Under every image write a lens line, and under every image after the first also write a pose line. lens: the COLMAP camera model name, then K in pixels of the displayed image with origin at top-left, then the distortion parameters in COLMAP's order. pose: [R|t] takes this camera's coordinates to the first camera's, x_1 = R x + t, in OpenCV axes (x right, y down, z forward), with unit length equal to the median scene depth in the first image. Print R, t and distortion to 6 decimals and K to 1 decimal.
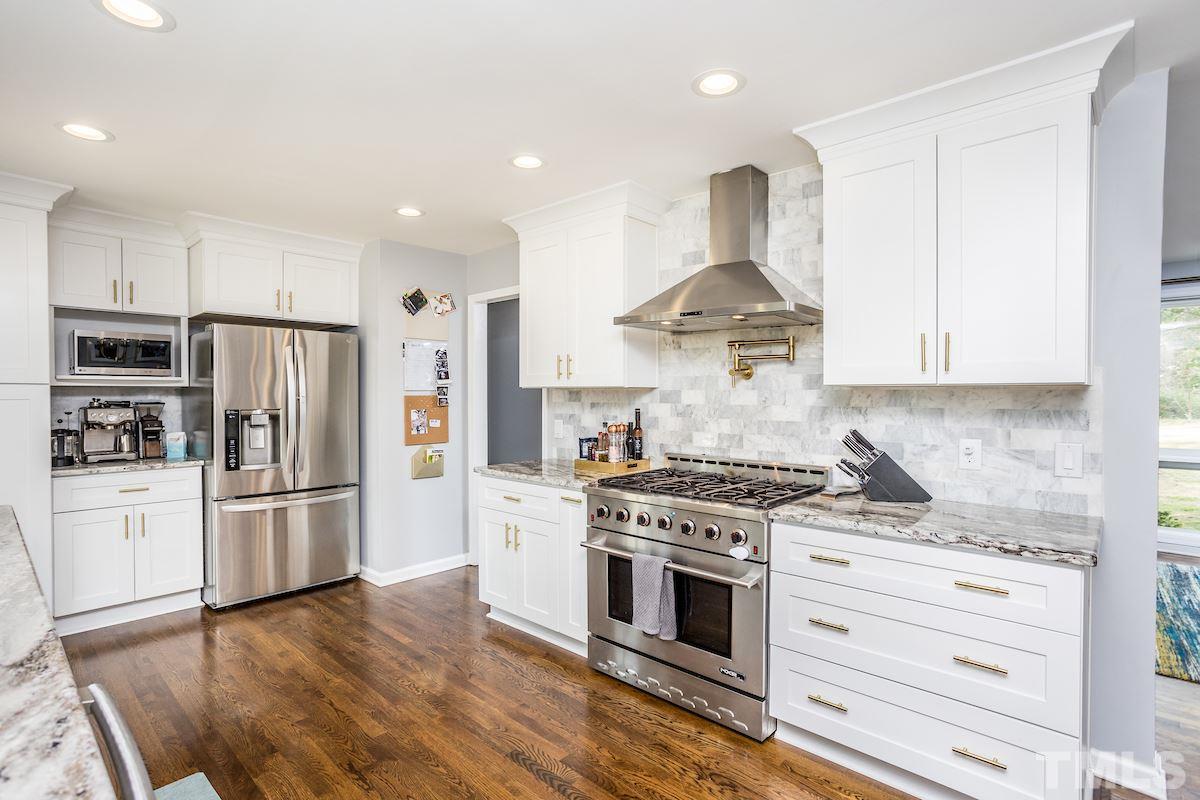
lens RADIAL K [[581.9, 0, 607.6], [0, 581.9, 403.7], [0, 0, 1]] dist [-0.075353, 0.050713]
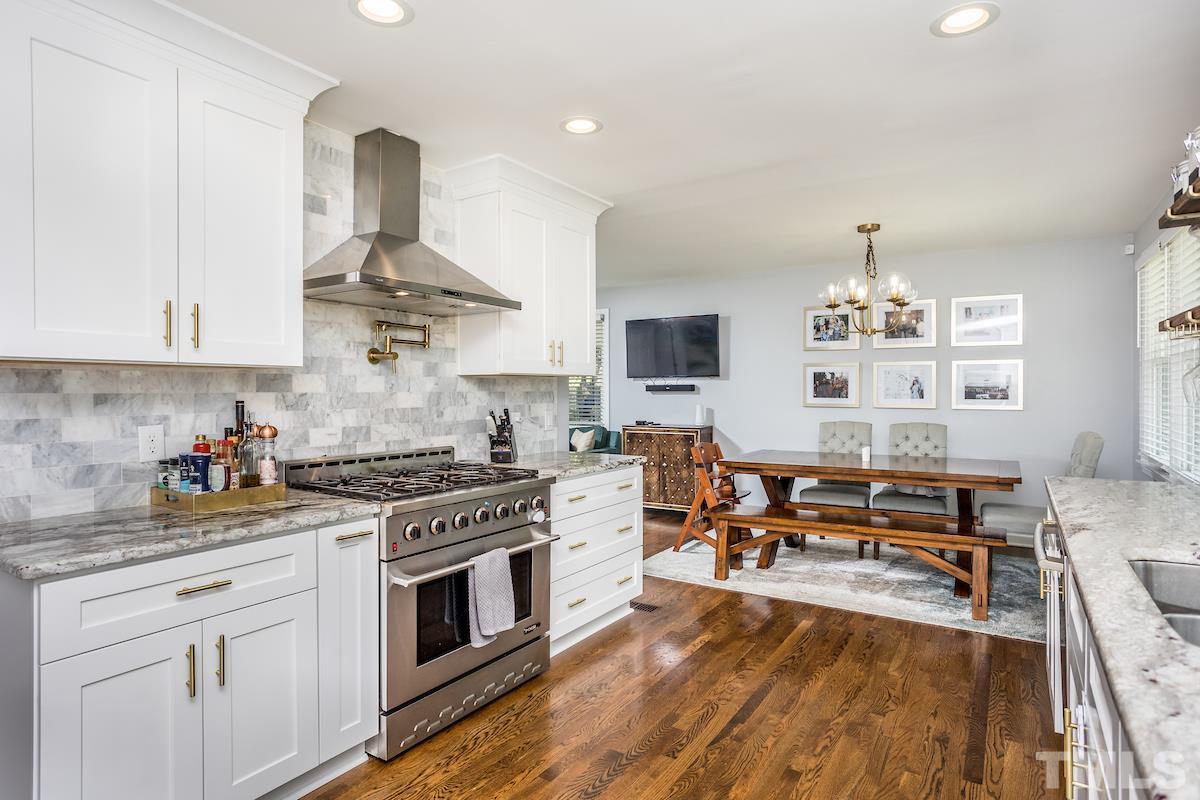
lens RADIAL K [[645.8, 0, 599.8], [0, 645.8, 393.9], [0, 0, 1]] dist [-0.006208, -0.000263]
pose [[-0.148271, -0.008146, 0.988913, -0.746781], [0.018364, 0.999771, 0.010989, 0.000155], [-0.988776, 0.019790, -0.148087, 0.741806]]
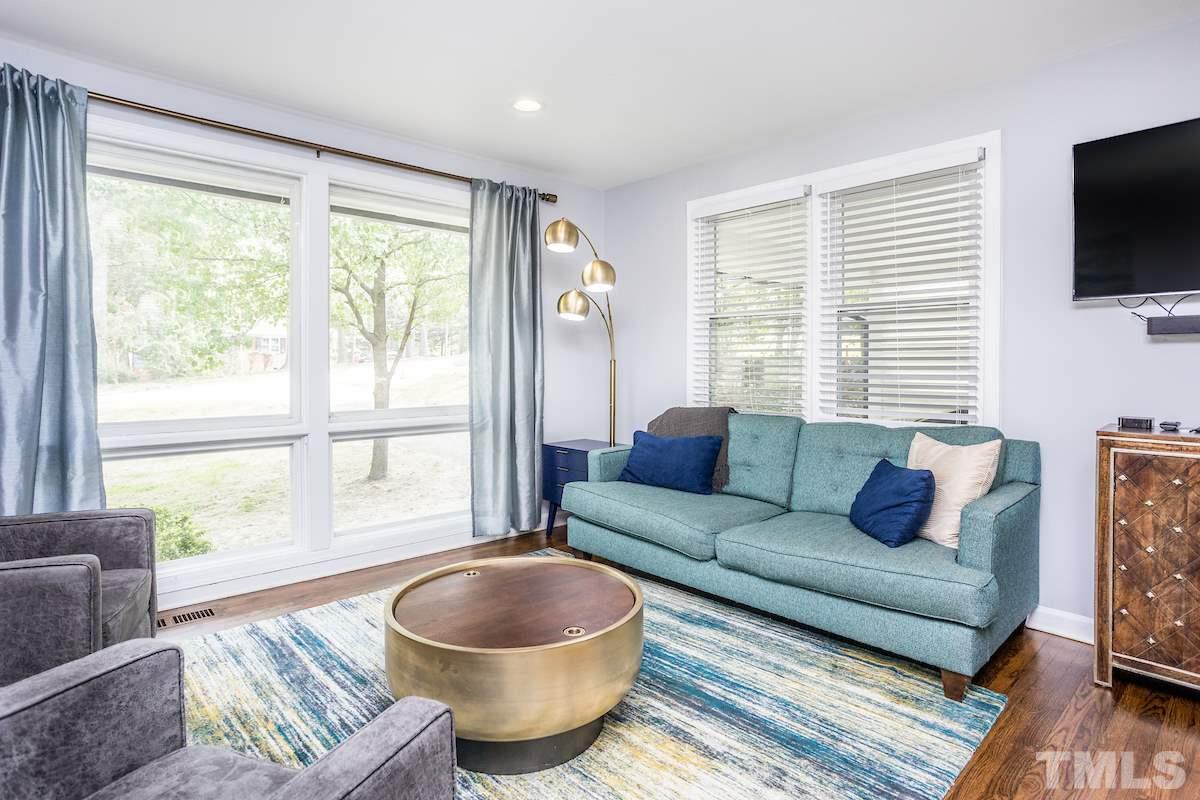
lens RADIAL K [[673.7, 0, 599.1], [0, 673.7, 373.7], [0, 0, 1]] dist [-0.052574, 0.000228]
pose [[0.110567, -0.018921, 0.993689, 0.590968], [0.015275, 0.999733, 0.017336, 0.043607], [-0.993751, 0.013262, 0.110827, 0.845428]]
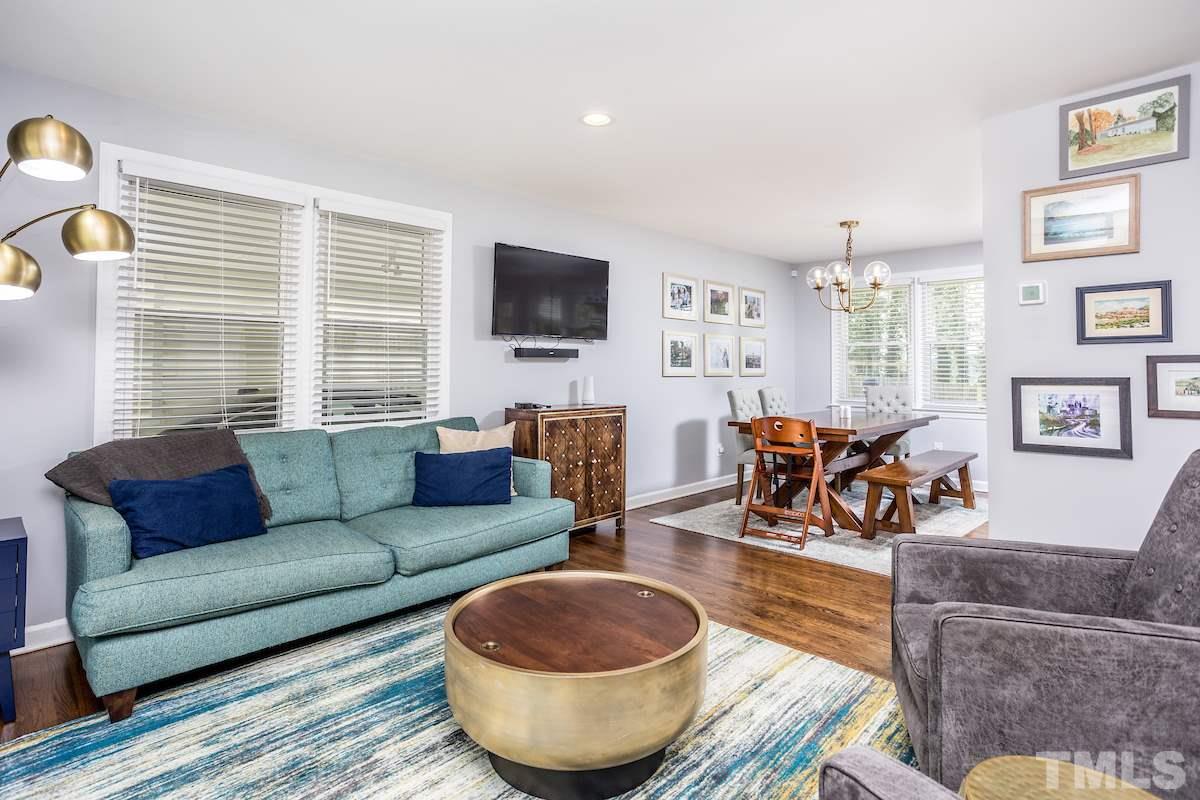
lens RADIAL K [[616.1, 0, 606.4], [0, 616.1, 363.9], [0, 0, 1]] dist [-0.003270, -0.000105]
pose [[-0.999495, -0.003299, 0.031609, 1.203123], [-0.003050, 0.999964, 0.007936, 0.023075], [-0.031634, 0.007836, -0.999469, 1.616560]]
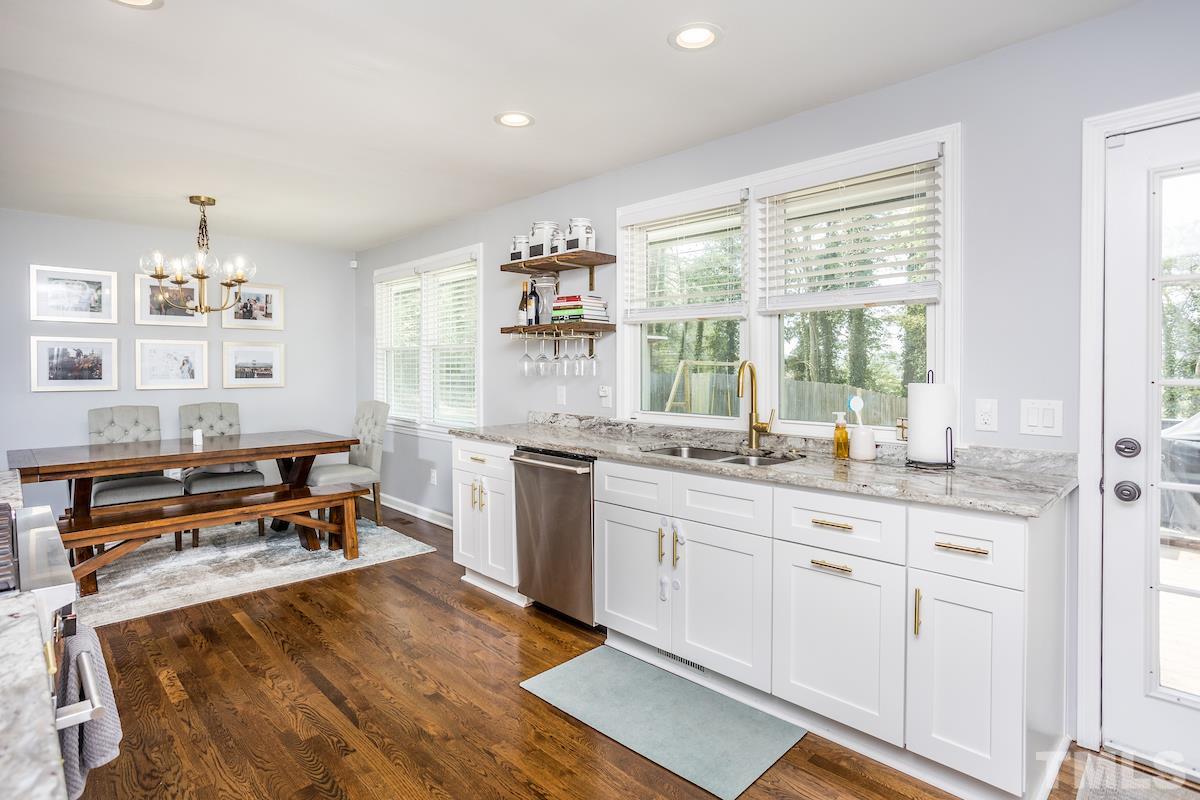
lens RADIAL K [[620.3, 0, 618.4], [0, 620.3, 373.7], [0, 0, 1]] dist [-0.032398, 0.001147]
pose [[-0.998212, 0.000399, 0.059779, -0.375464], [0.001987, 0.999646, 0.026516, -0.005846], [-0.059747, 0.026587, -0.997859, 1.183313]]
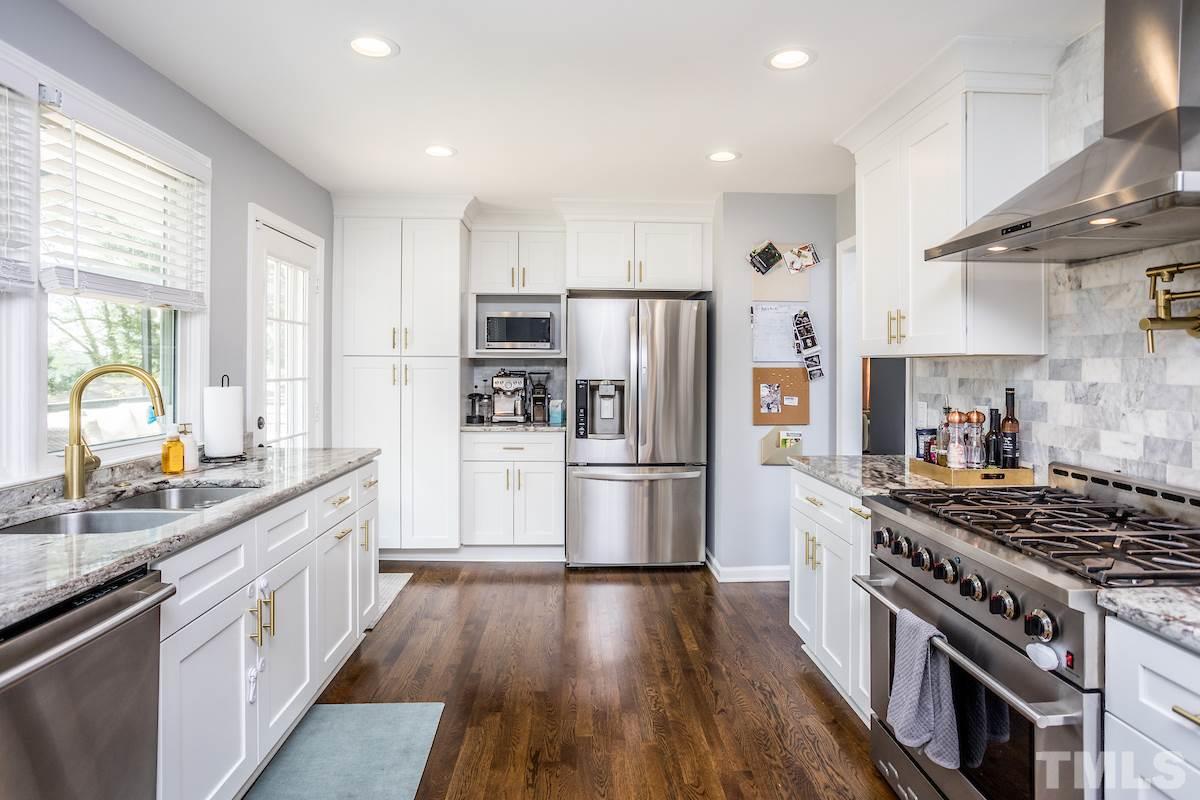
lens RADIAL K [[659.5, 0, 607.1], [0, 659.5, 367.3], [0, 0, 1]] dist [-0.051401, 0.028792]
pose [[0.705206, 0.002451, -0.708999, 0.255338], [-0.015252, 0.999815, -0.011715, 0.000804], [0.708839, 0.019075, 0.705113, 0.192671]]
